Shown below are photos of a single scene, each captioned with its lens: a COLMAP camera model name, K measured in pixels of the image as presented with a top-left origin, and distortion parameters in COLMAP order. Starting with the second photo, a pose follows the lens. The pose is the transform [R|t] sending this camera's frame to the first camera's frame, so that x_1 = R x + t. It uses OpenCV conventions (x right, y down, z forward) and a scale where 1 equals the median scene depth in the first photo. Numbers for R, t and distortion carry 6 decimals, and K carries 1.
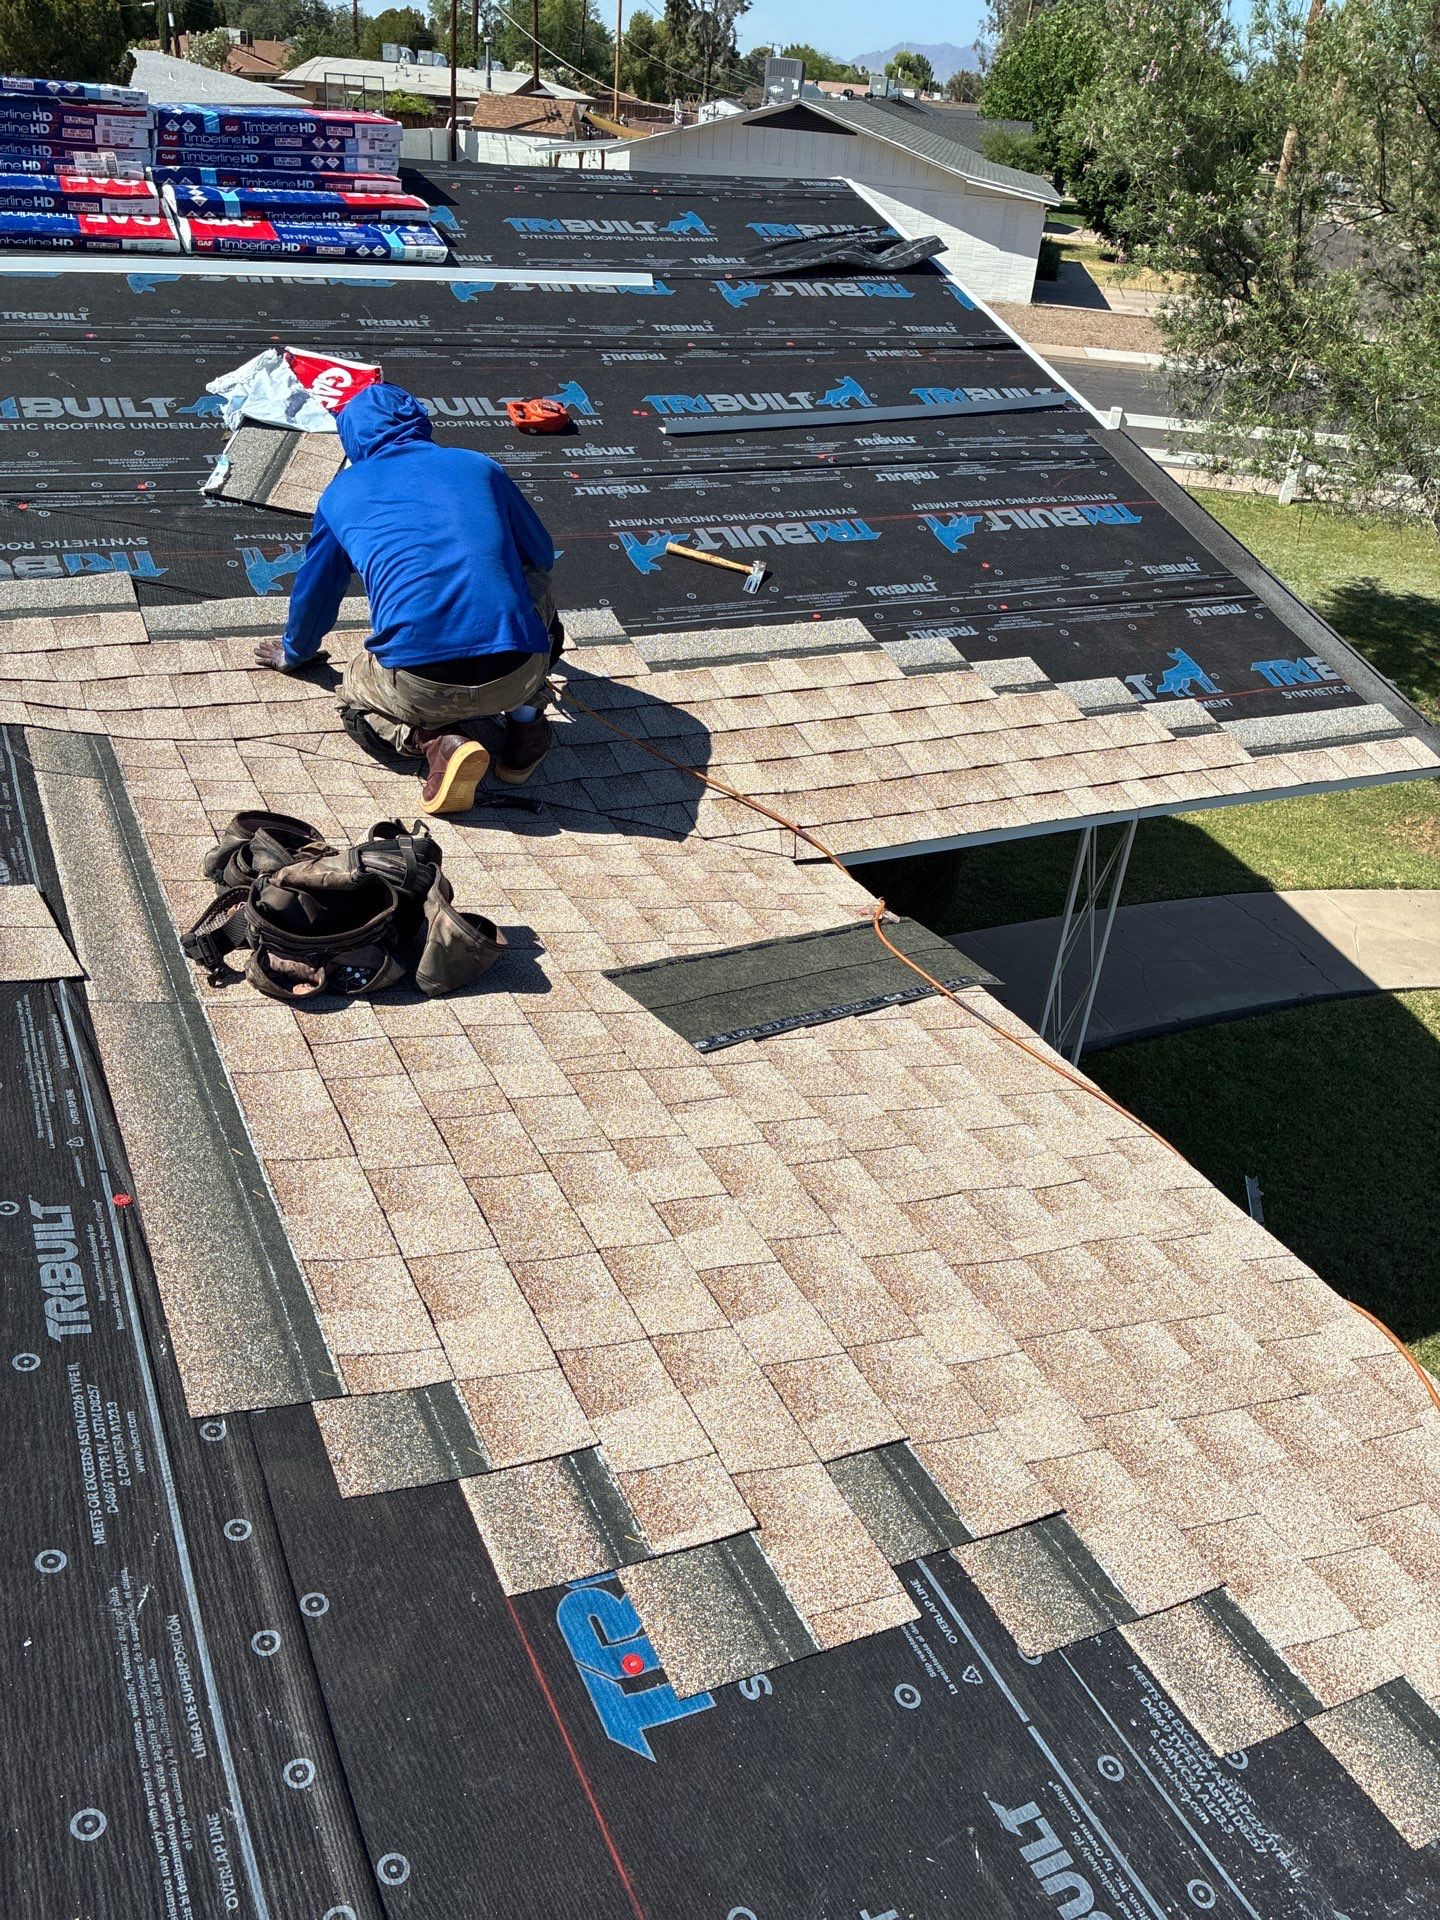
lens RADIAL K [[1419.4, 0, 713.6], [0, 1419.4, 961.9], [0, 0, 1]] dist [0.062154, -0.059053]
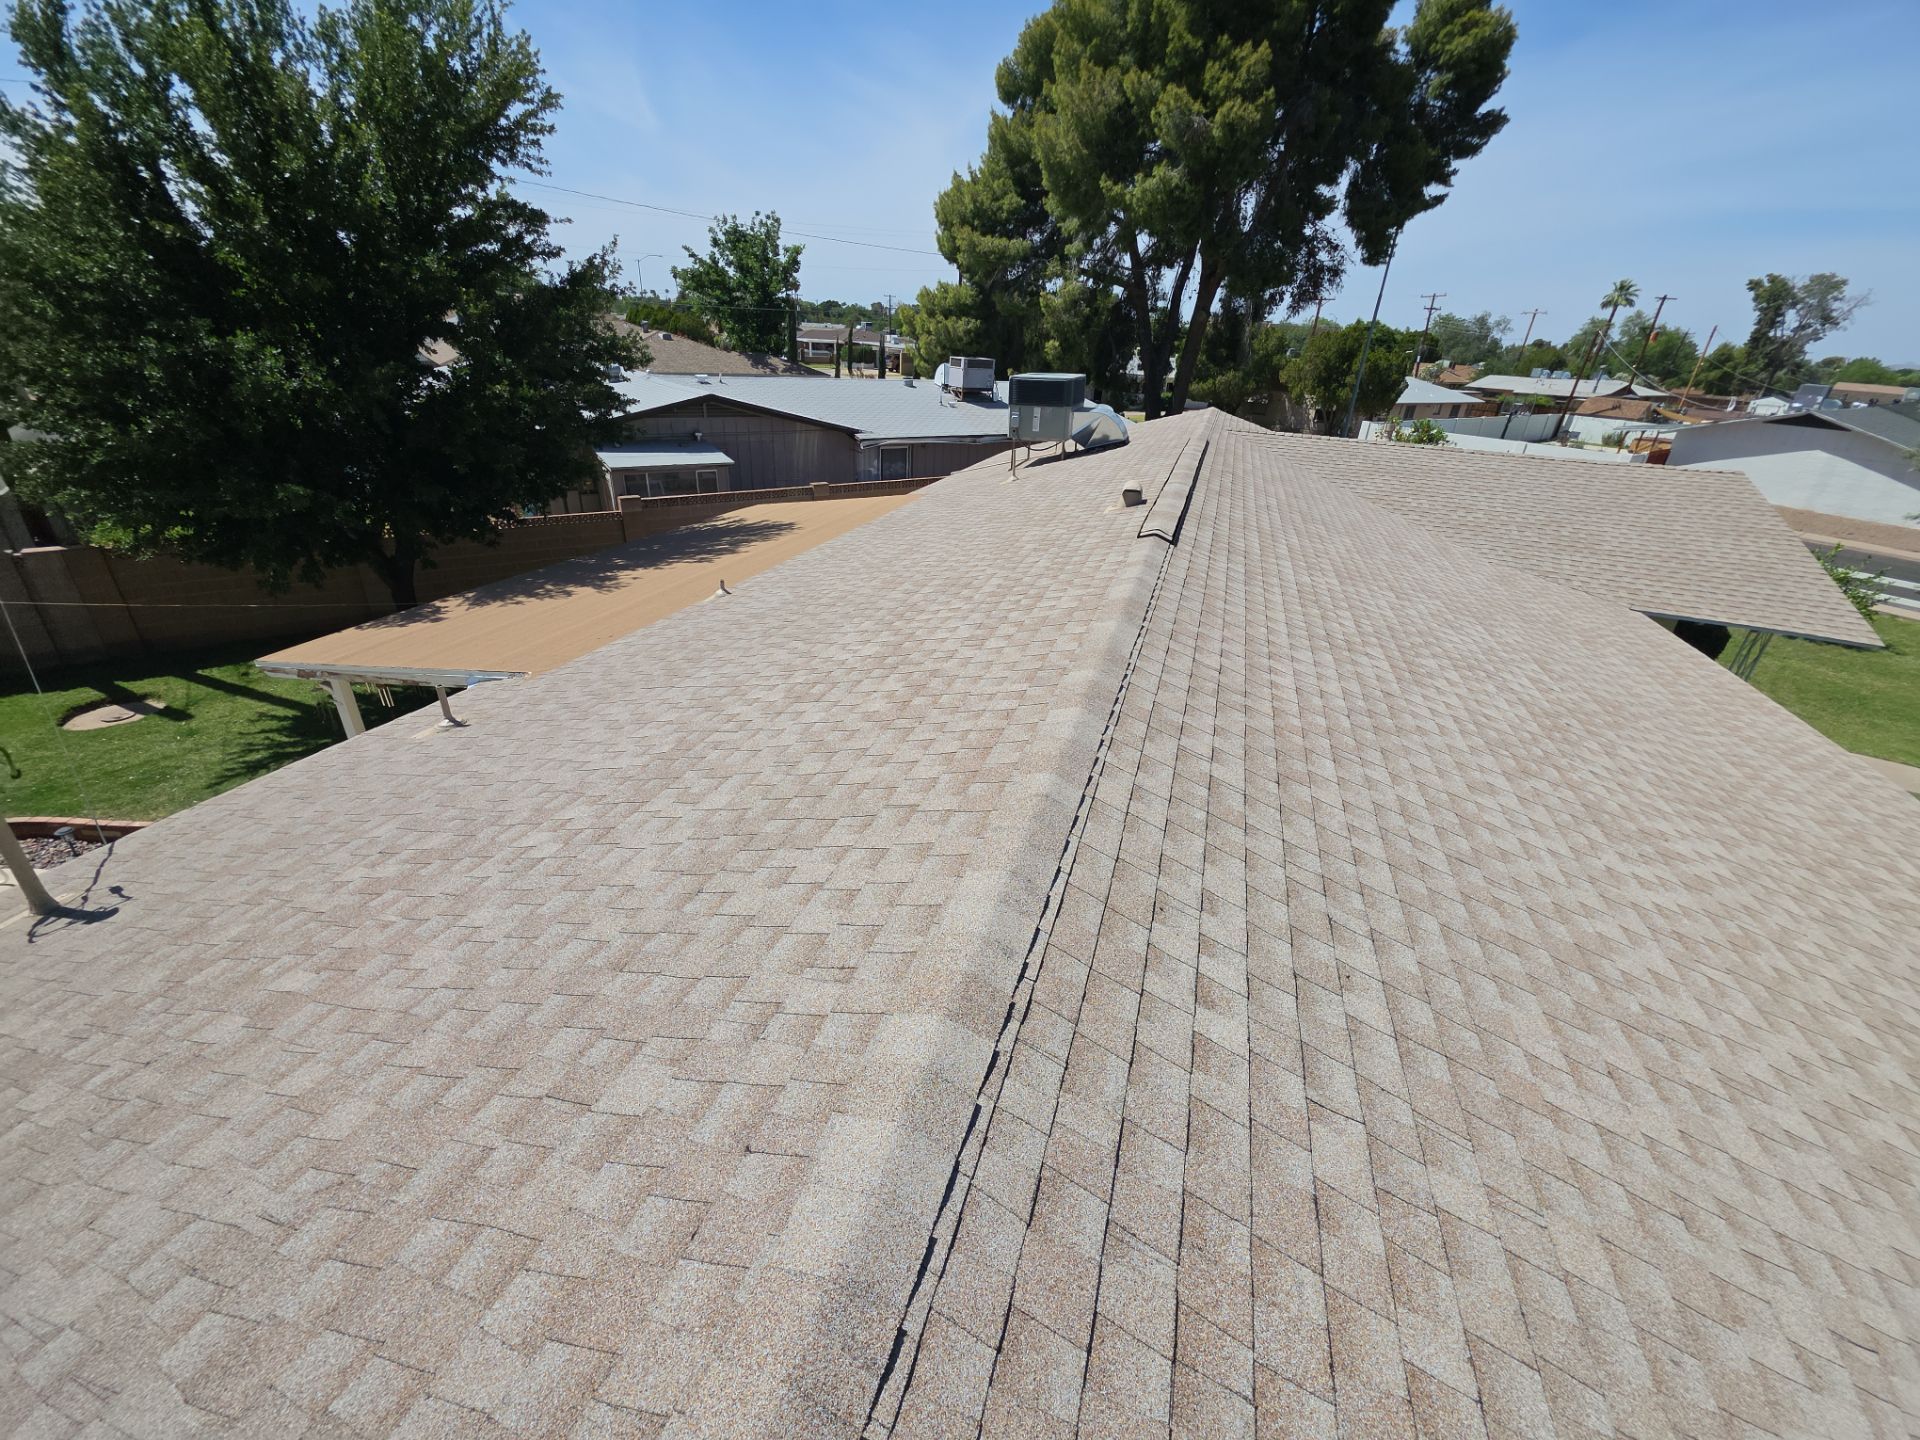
lens RADIAL K [[755.9, 0, 964.7], [0, 755.9, 722.0], [0, 0, 1]] dist [0.013200, -0.007853]
pose [[0.713478, 0.288105, -0.638705, 0.011142], [-0.362504, 0.931855, 0.015395, 0.058709], [0.599616, 0.220549, 0.769298, -0.125627]]
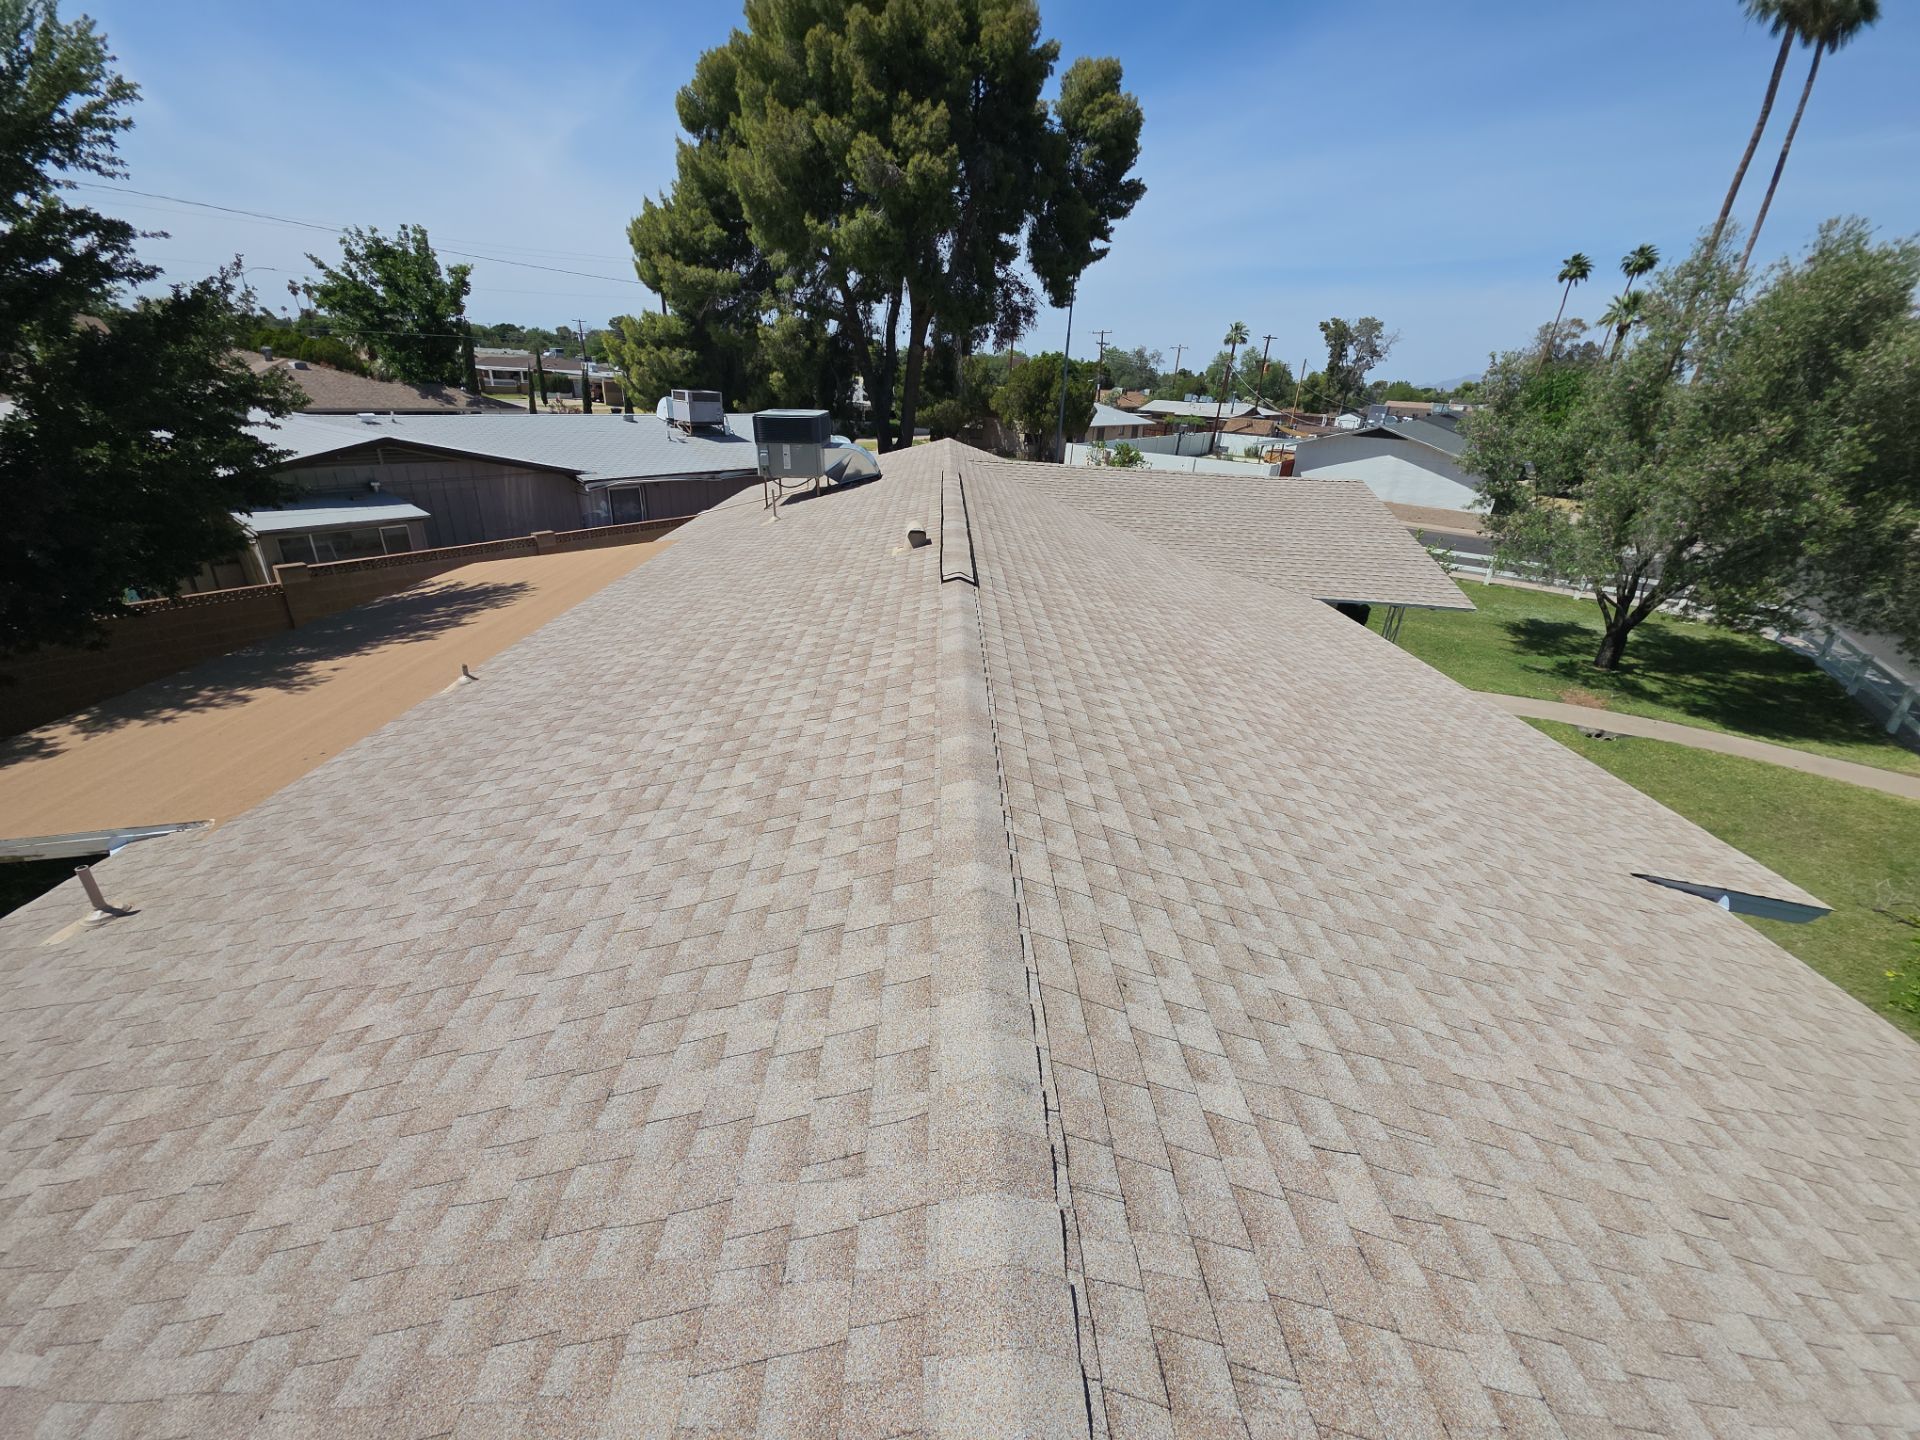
lens RADIAL K [[756.2, 0, 964.1], [0, 756.2, 719.5], [0, 0, 1]] dist [0.013293, -0.008100]
pose [[0.905768, 0.152491, -0.395386, 0.004700], [-0.209003, 0.972394, -0.103763, 0.057554], [0.368648, 0.176622, 0.912635, -0.127737]]
